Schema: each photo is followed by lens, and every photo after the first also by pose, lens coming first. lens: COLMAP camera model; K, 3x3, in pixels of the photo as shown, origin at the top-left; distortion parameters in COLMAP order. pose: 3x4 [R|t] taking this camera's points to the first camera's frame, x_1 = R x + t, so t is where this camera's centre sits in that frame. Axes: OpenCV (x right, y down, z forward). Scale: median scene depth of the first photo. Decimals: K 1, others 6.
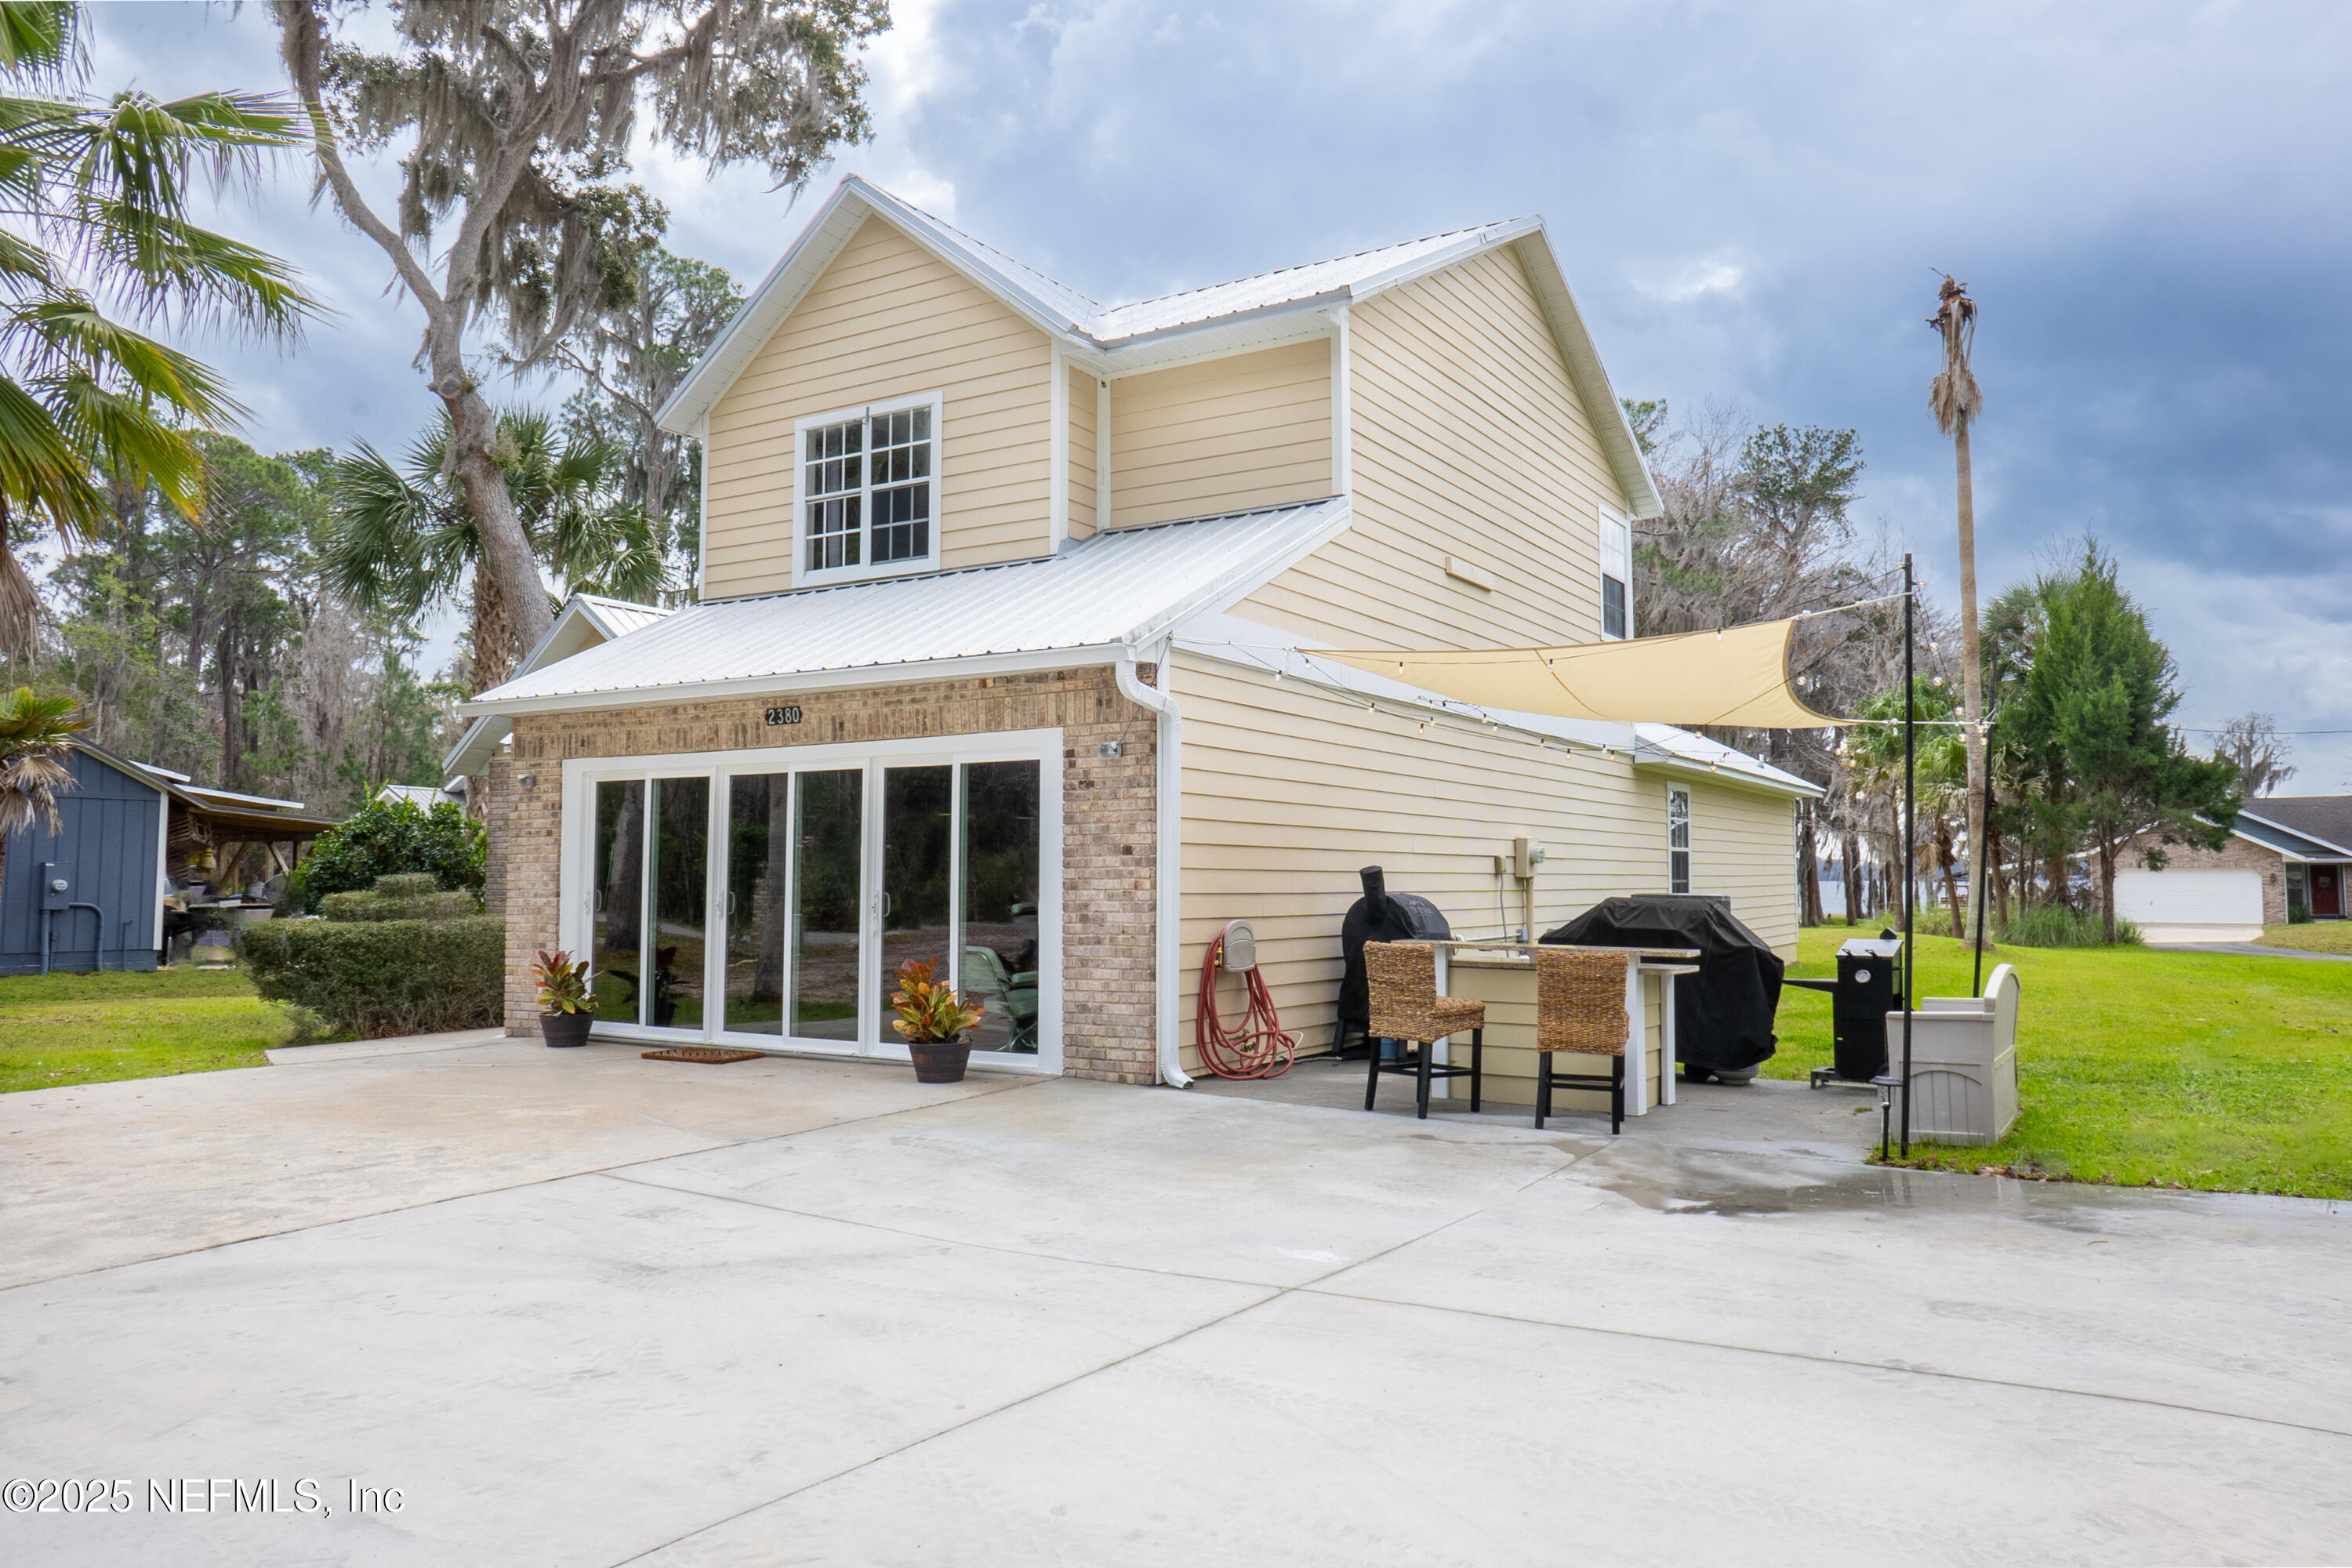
lens RADIAL K [[1625.1, 0, 1196.5], [0, 1625.1, 790.0], [0, 0, 1]] dist [-0.056270, 0.074952]
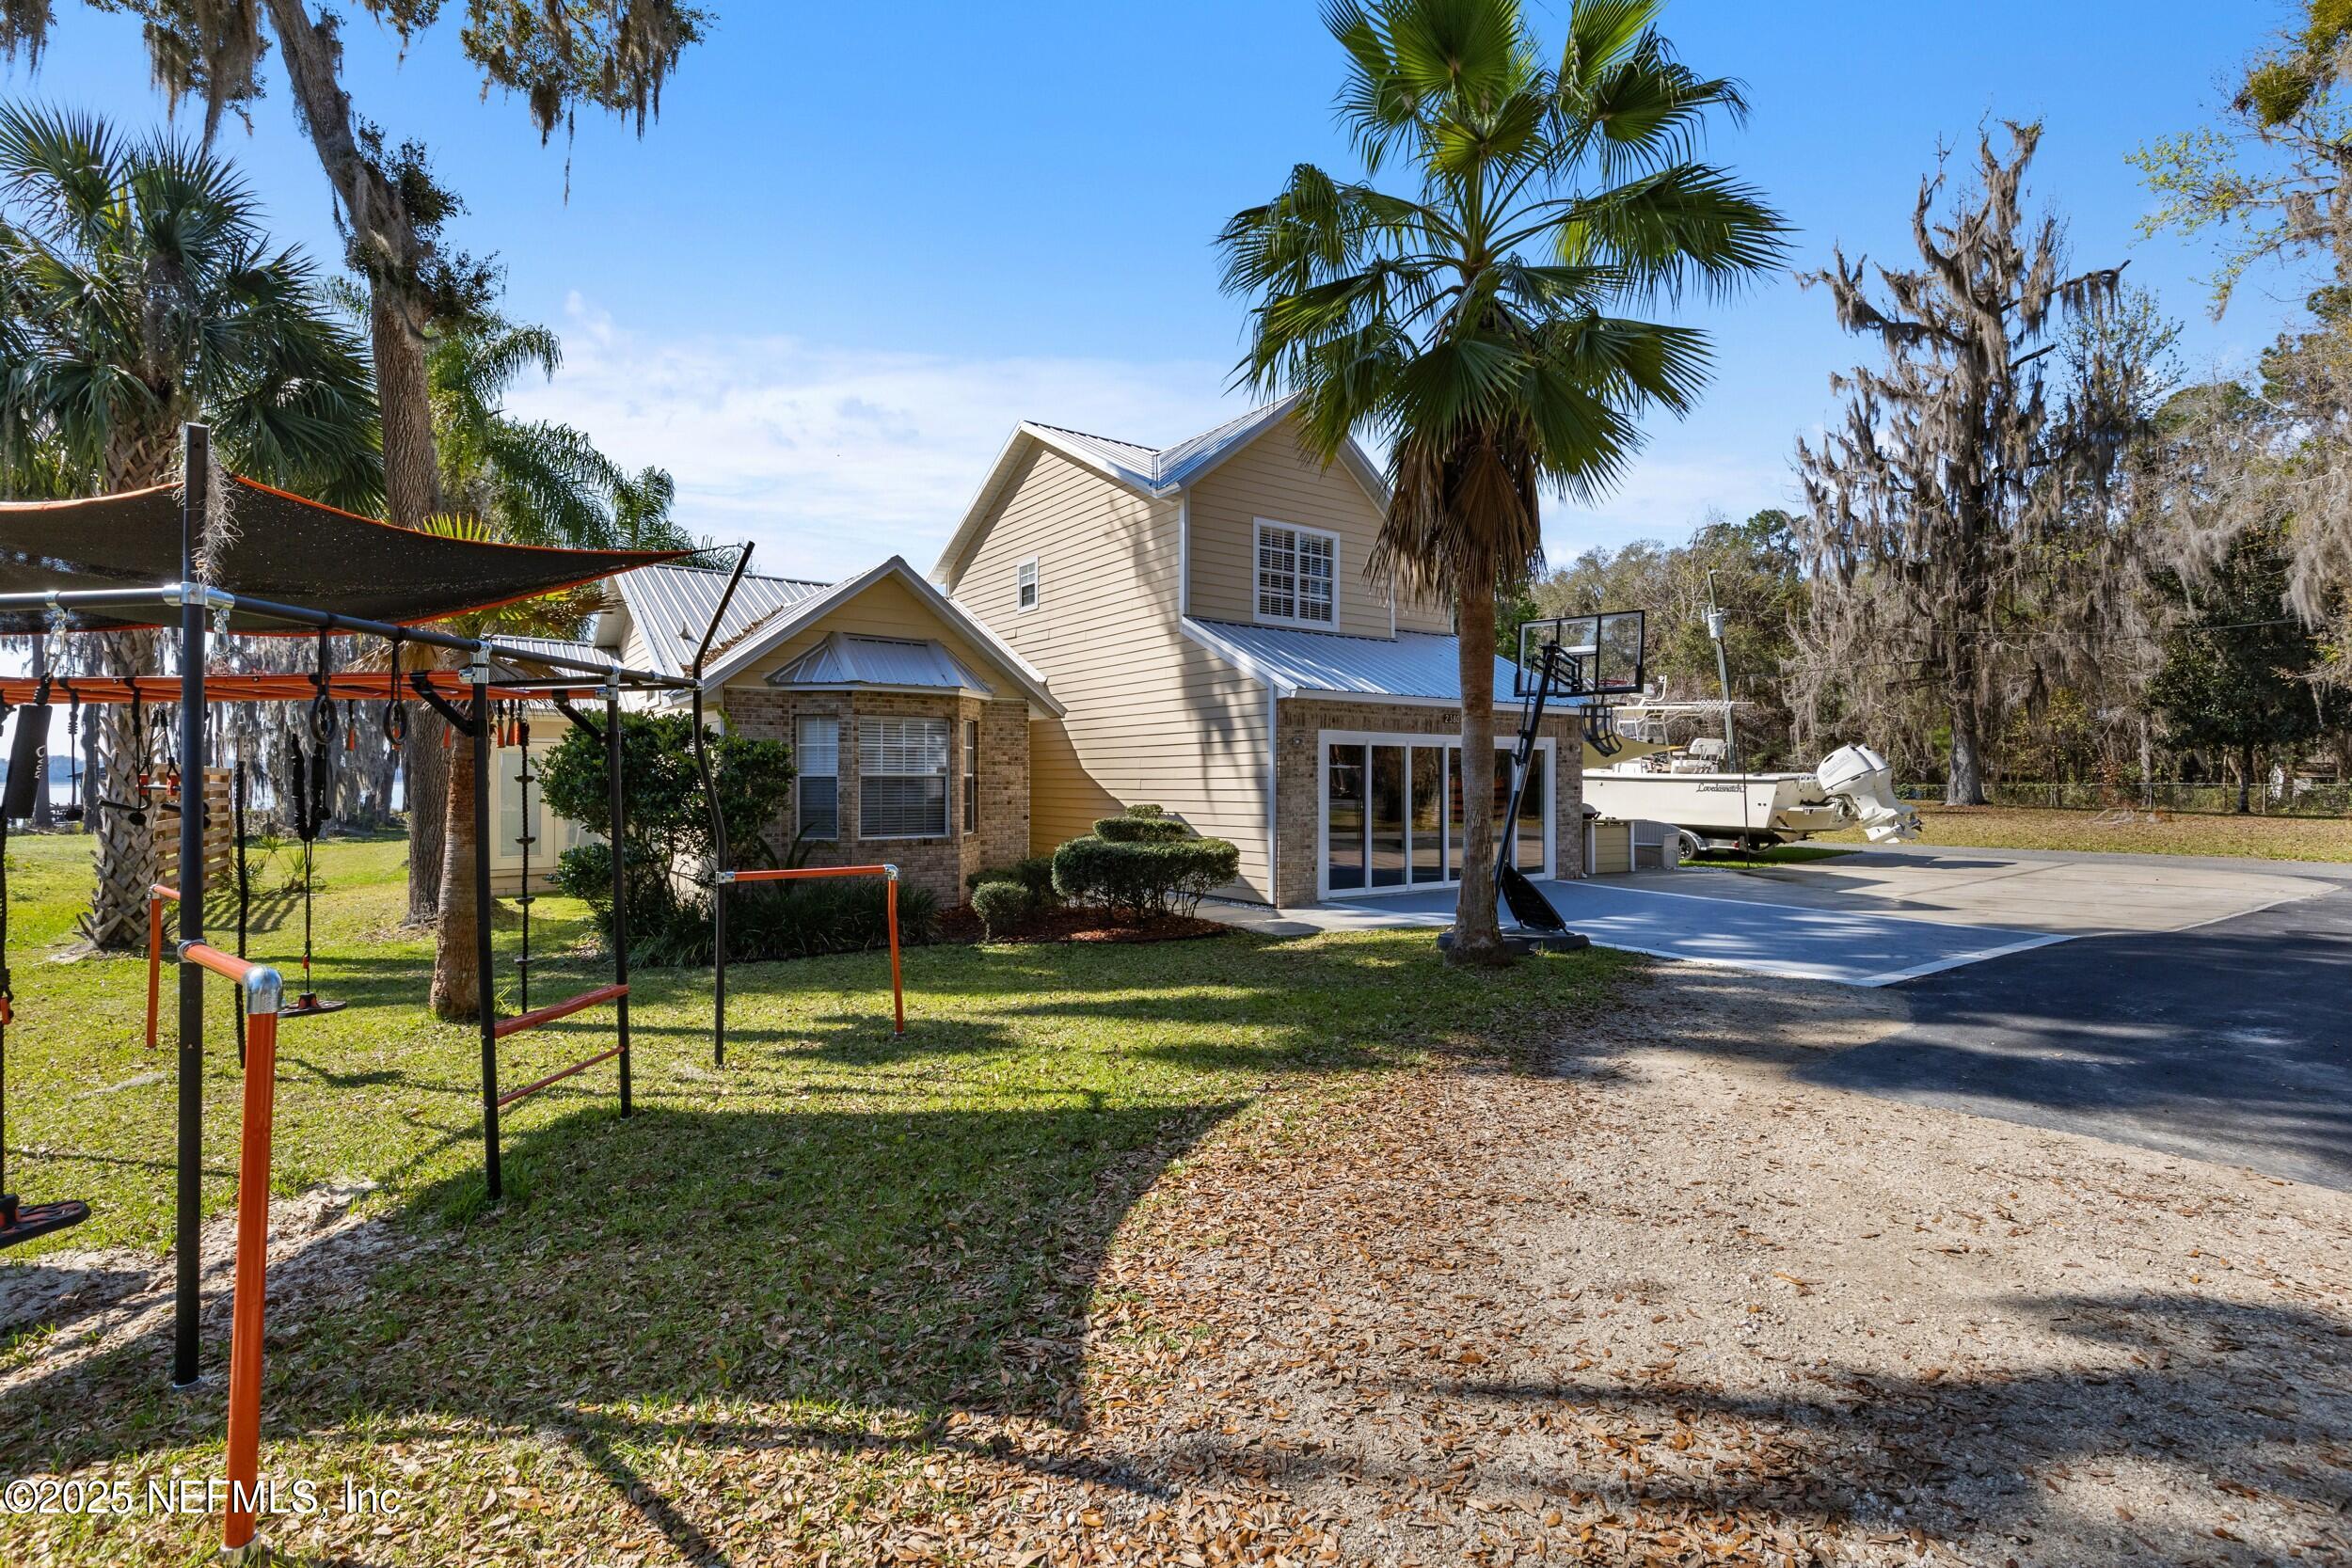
lens RADIAL K [[1060.5, 0, 1166.7], [0, 1060.5, 784.6], [0, 0, 1]] dist [-0.000072, -0.000015]
pose [[0.394733, -0.008730, 0.918755, -1.470904], [-0.054528, 0.997970, 0.032910, 0.009799], [-0.917177, -0.063089, 0.393455, 0.752886]]
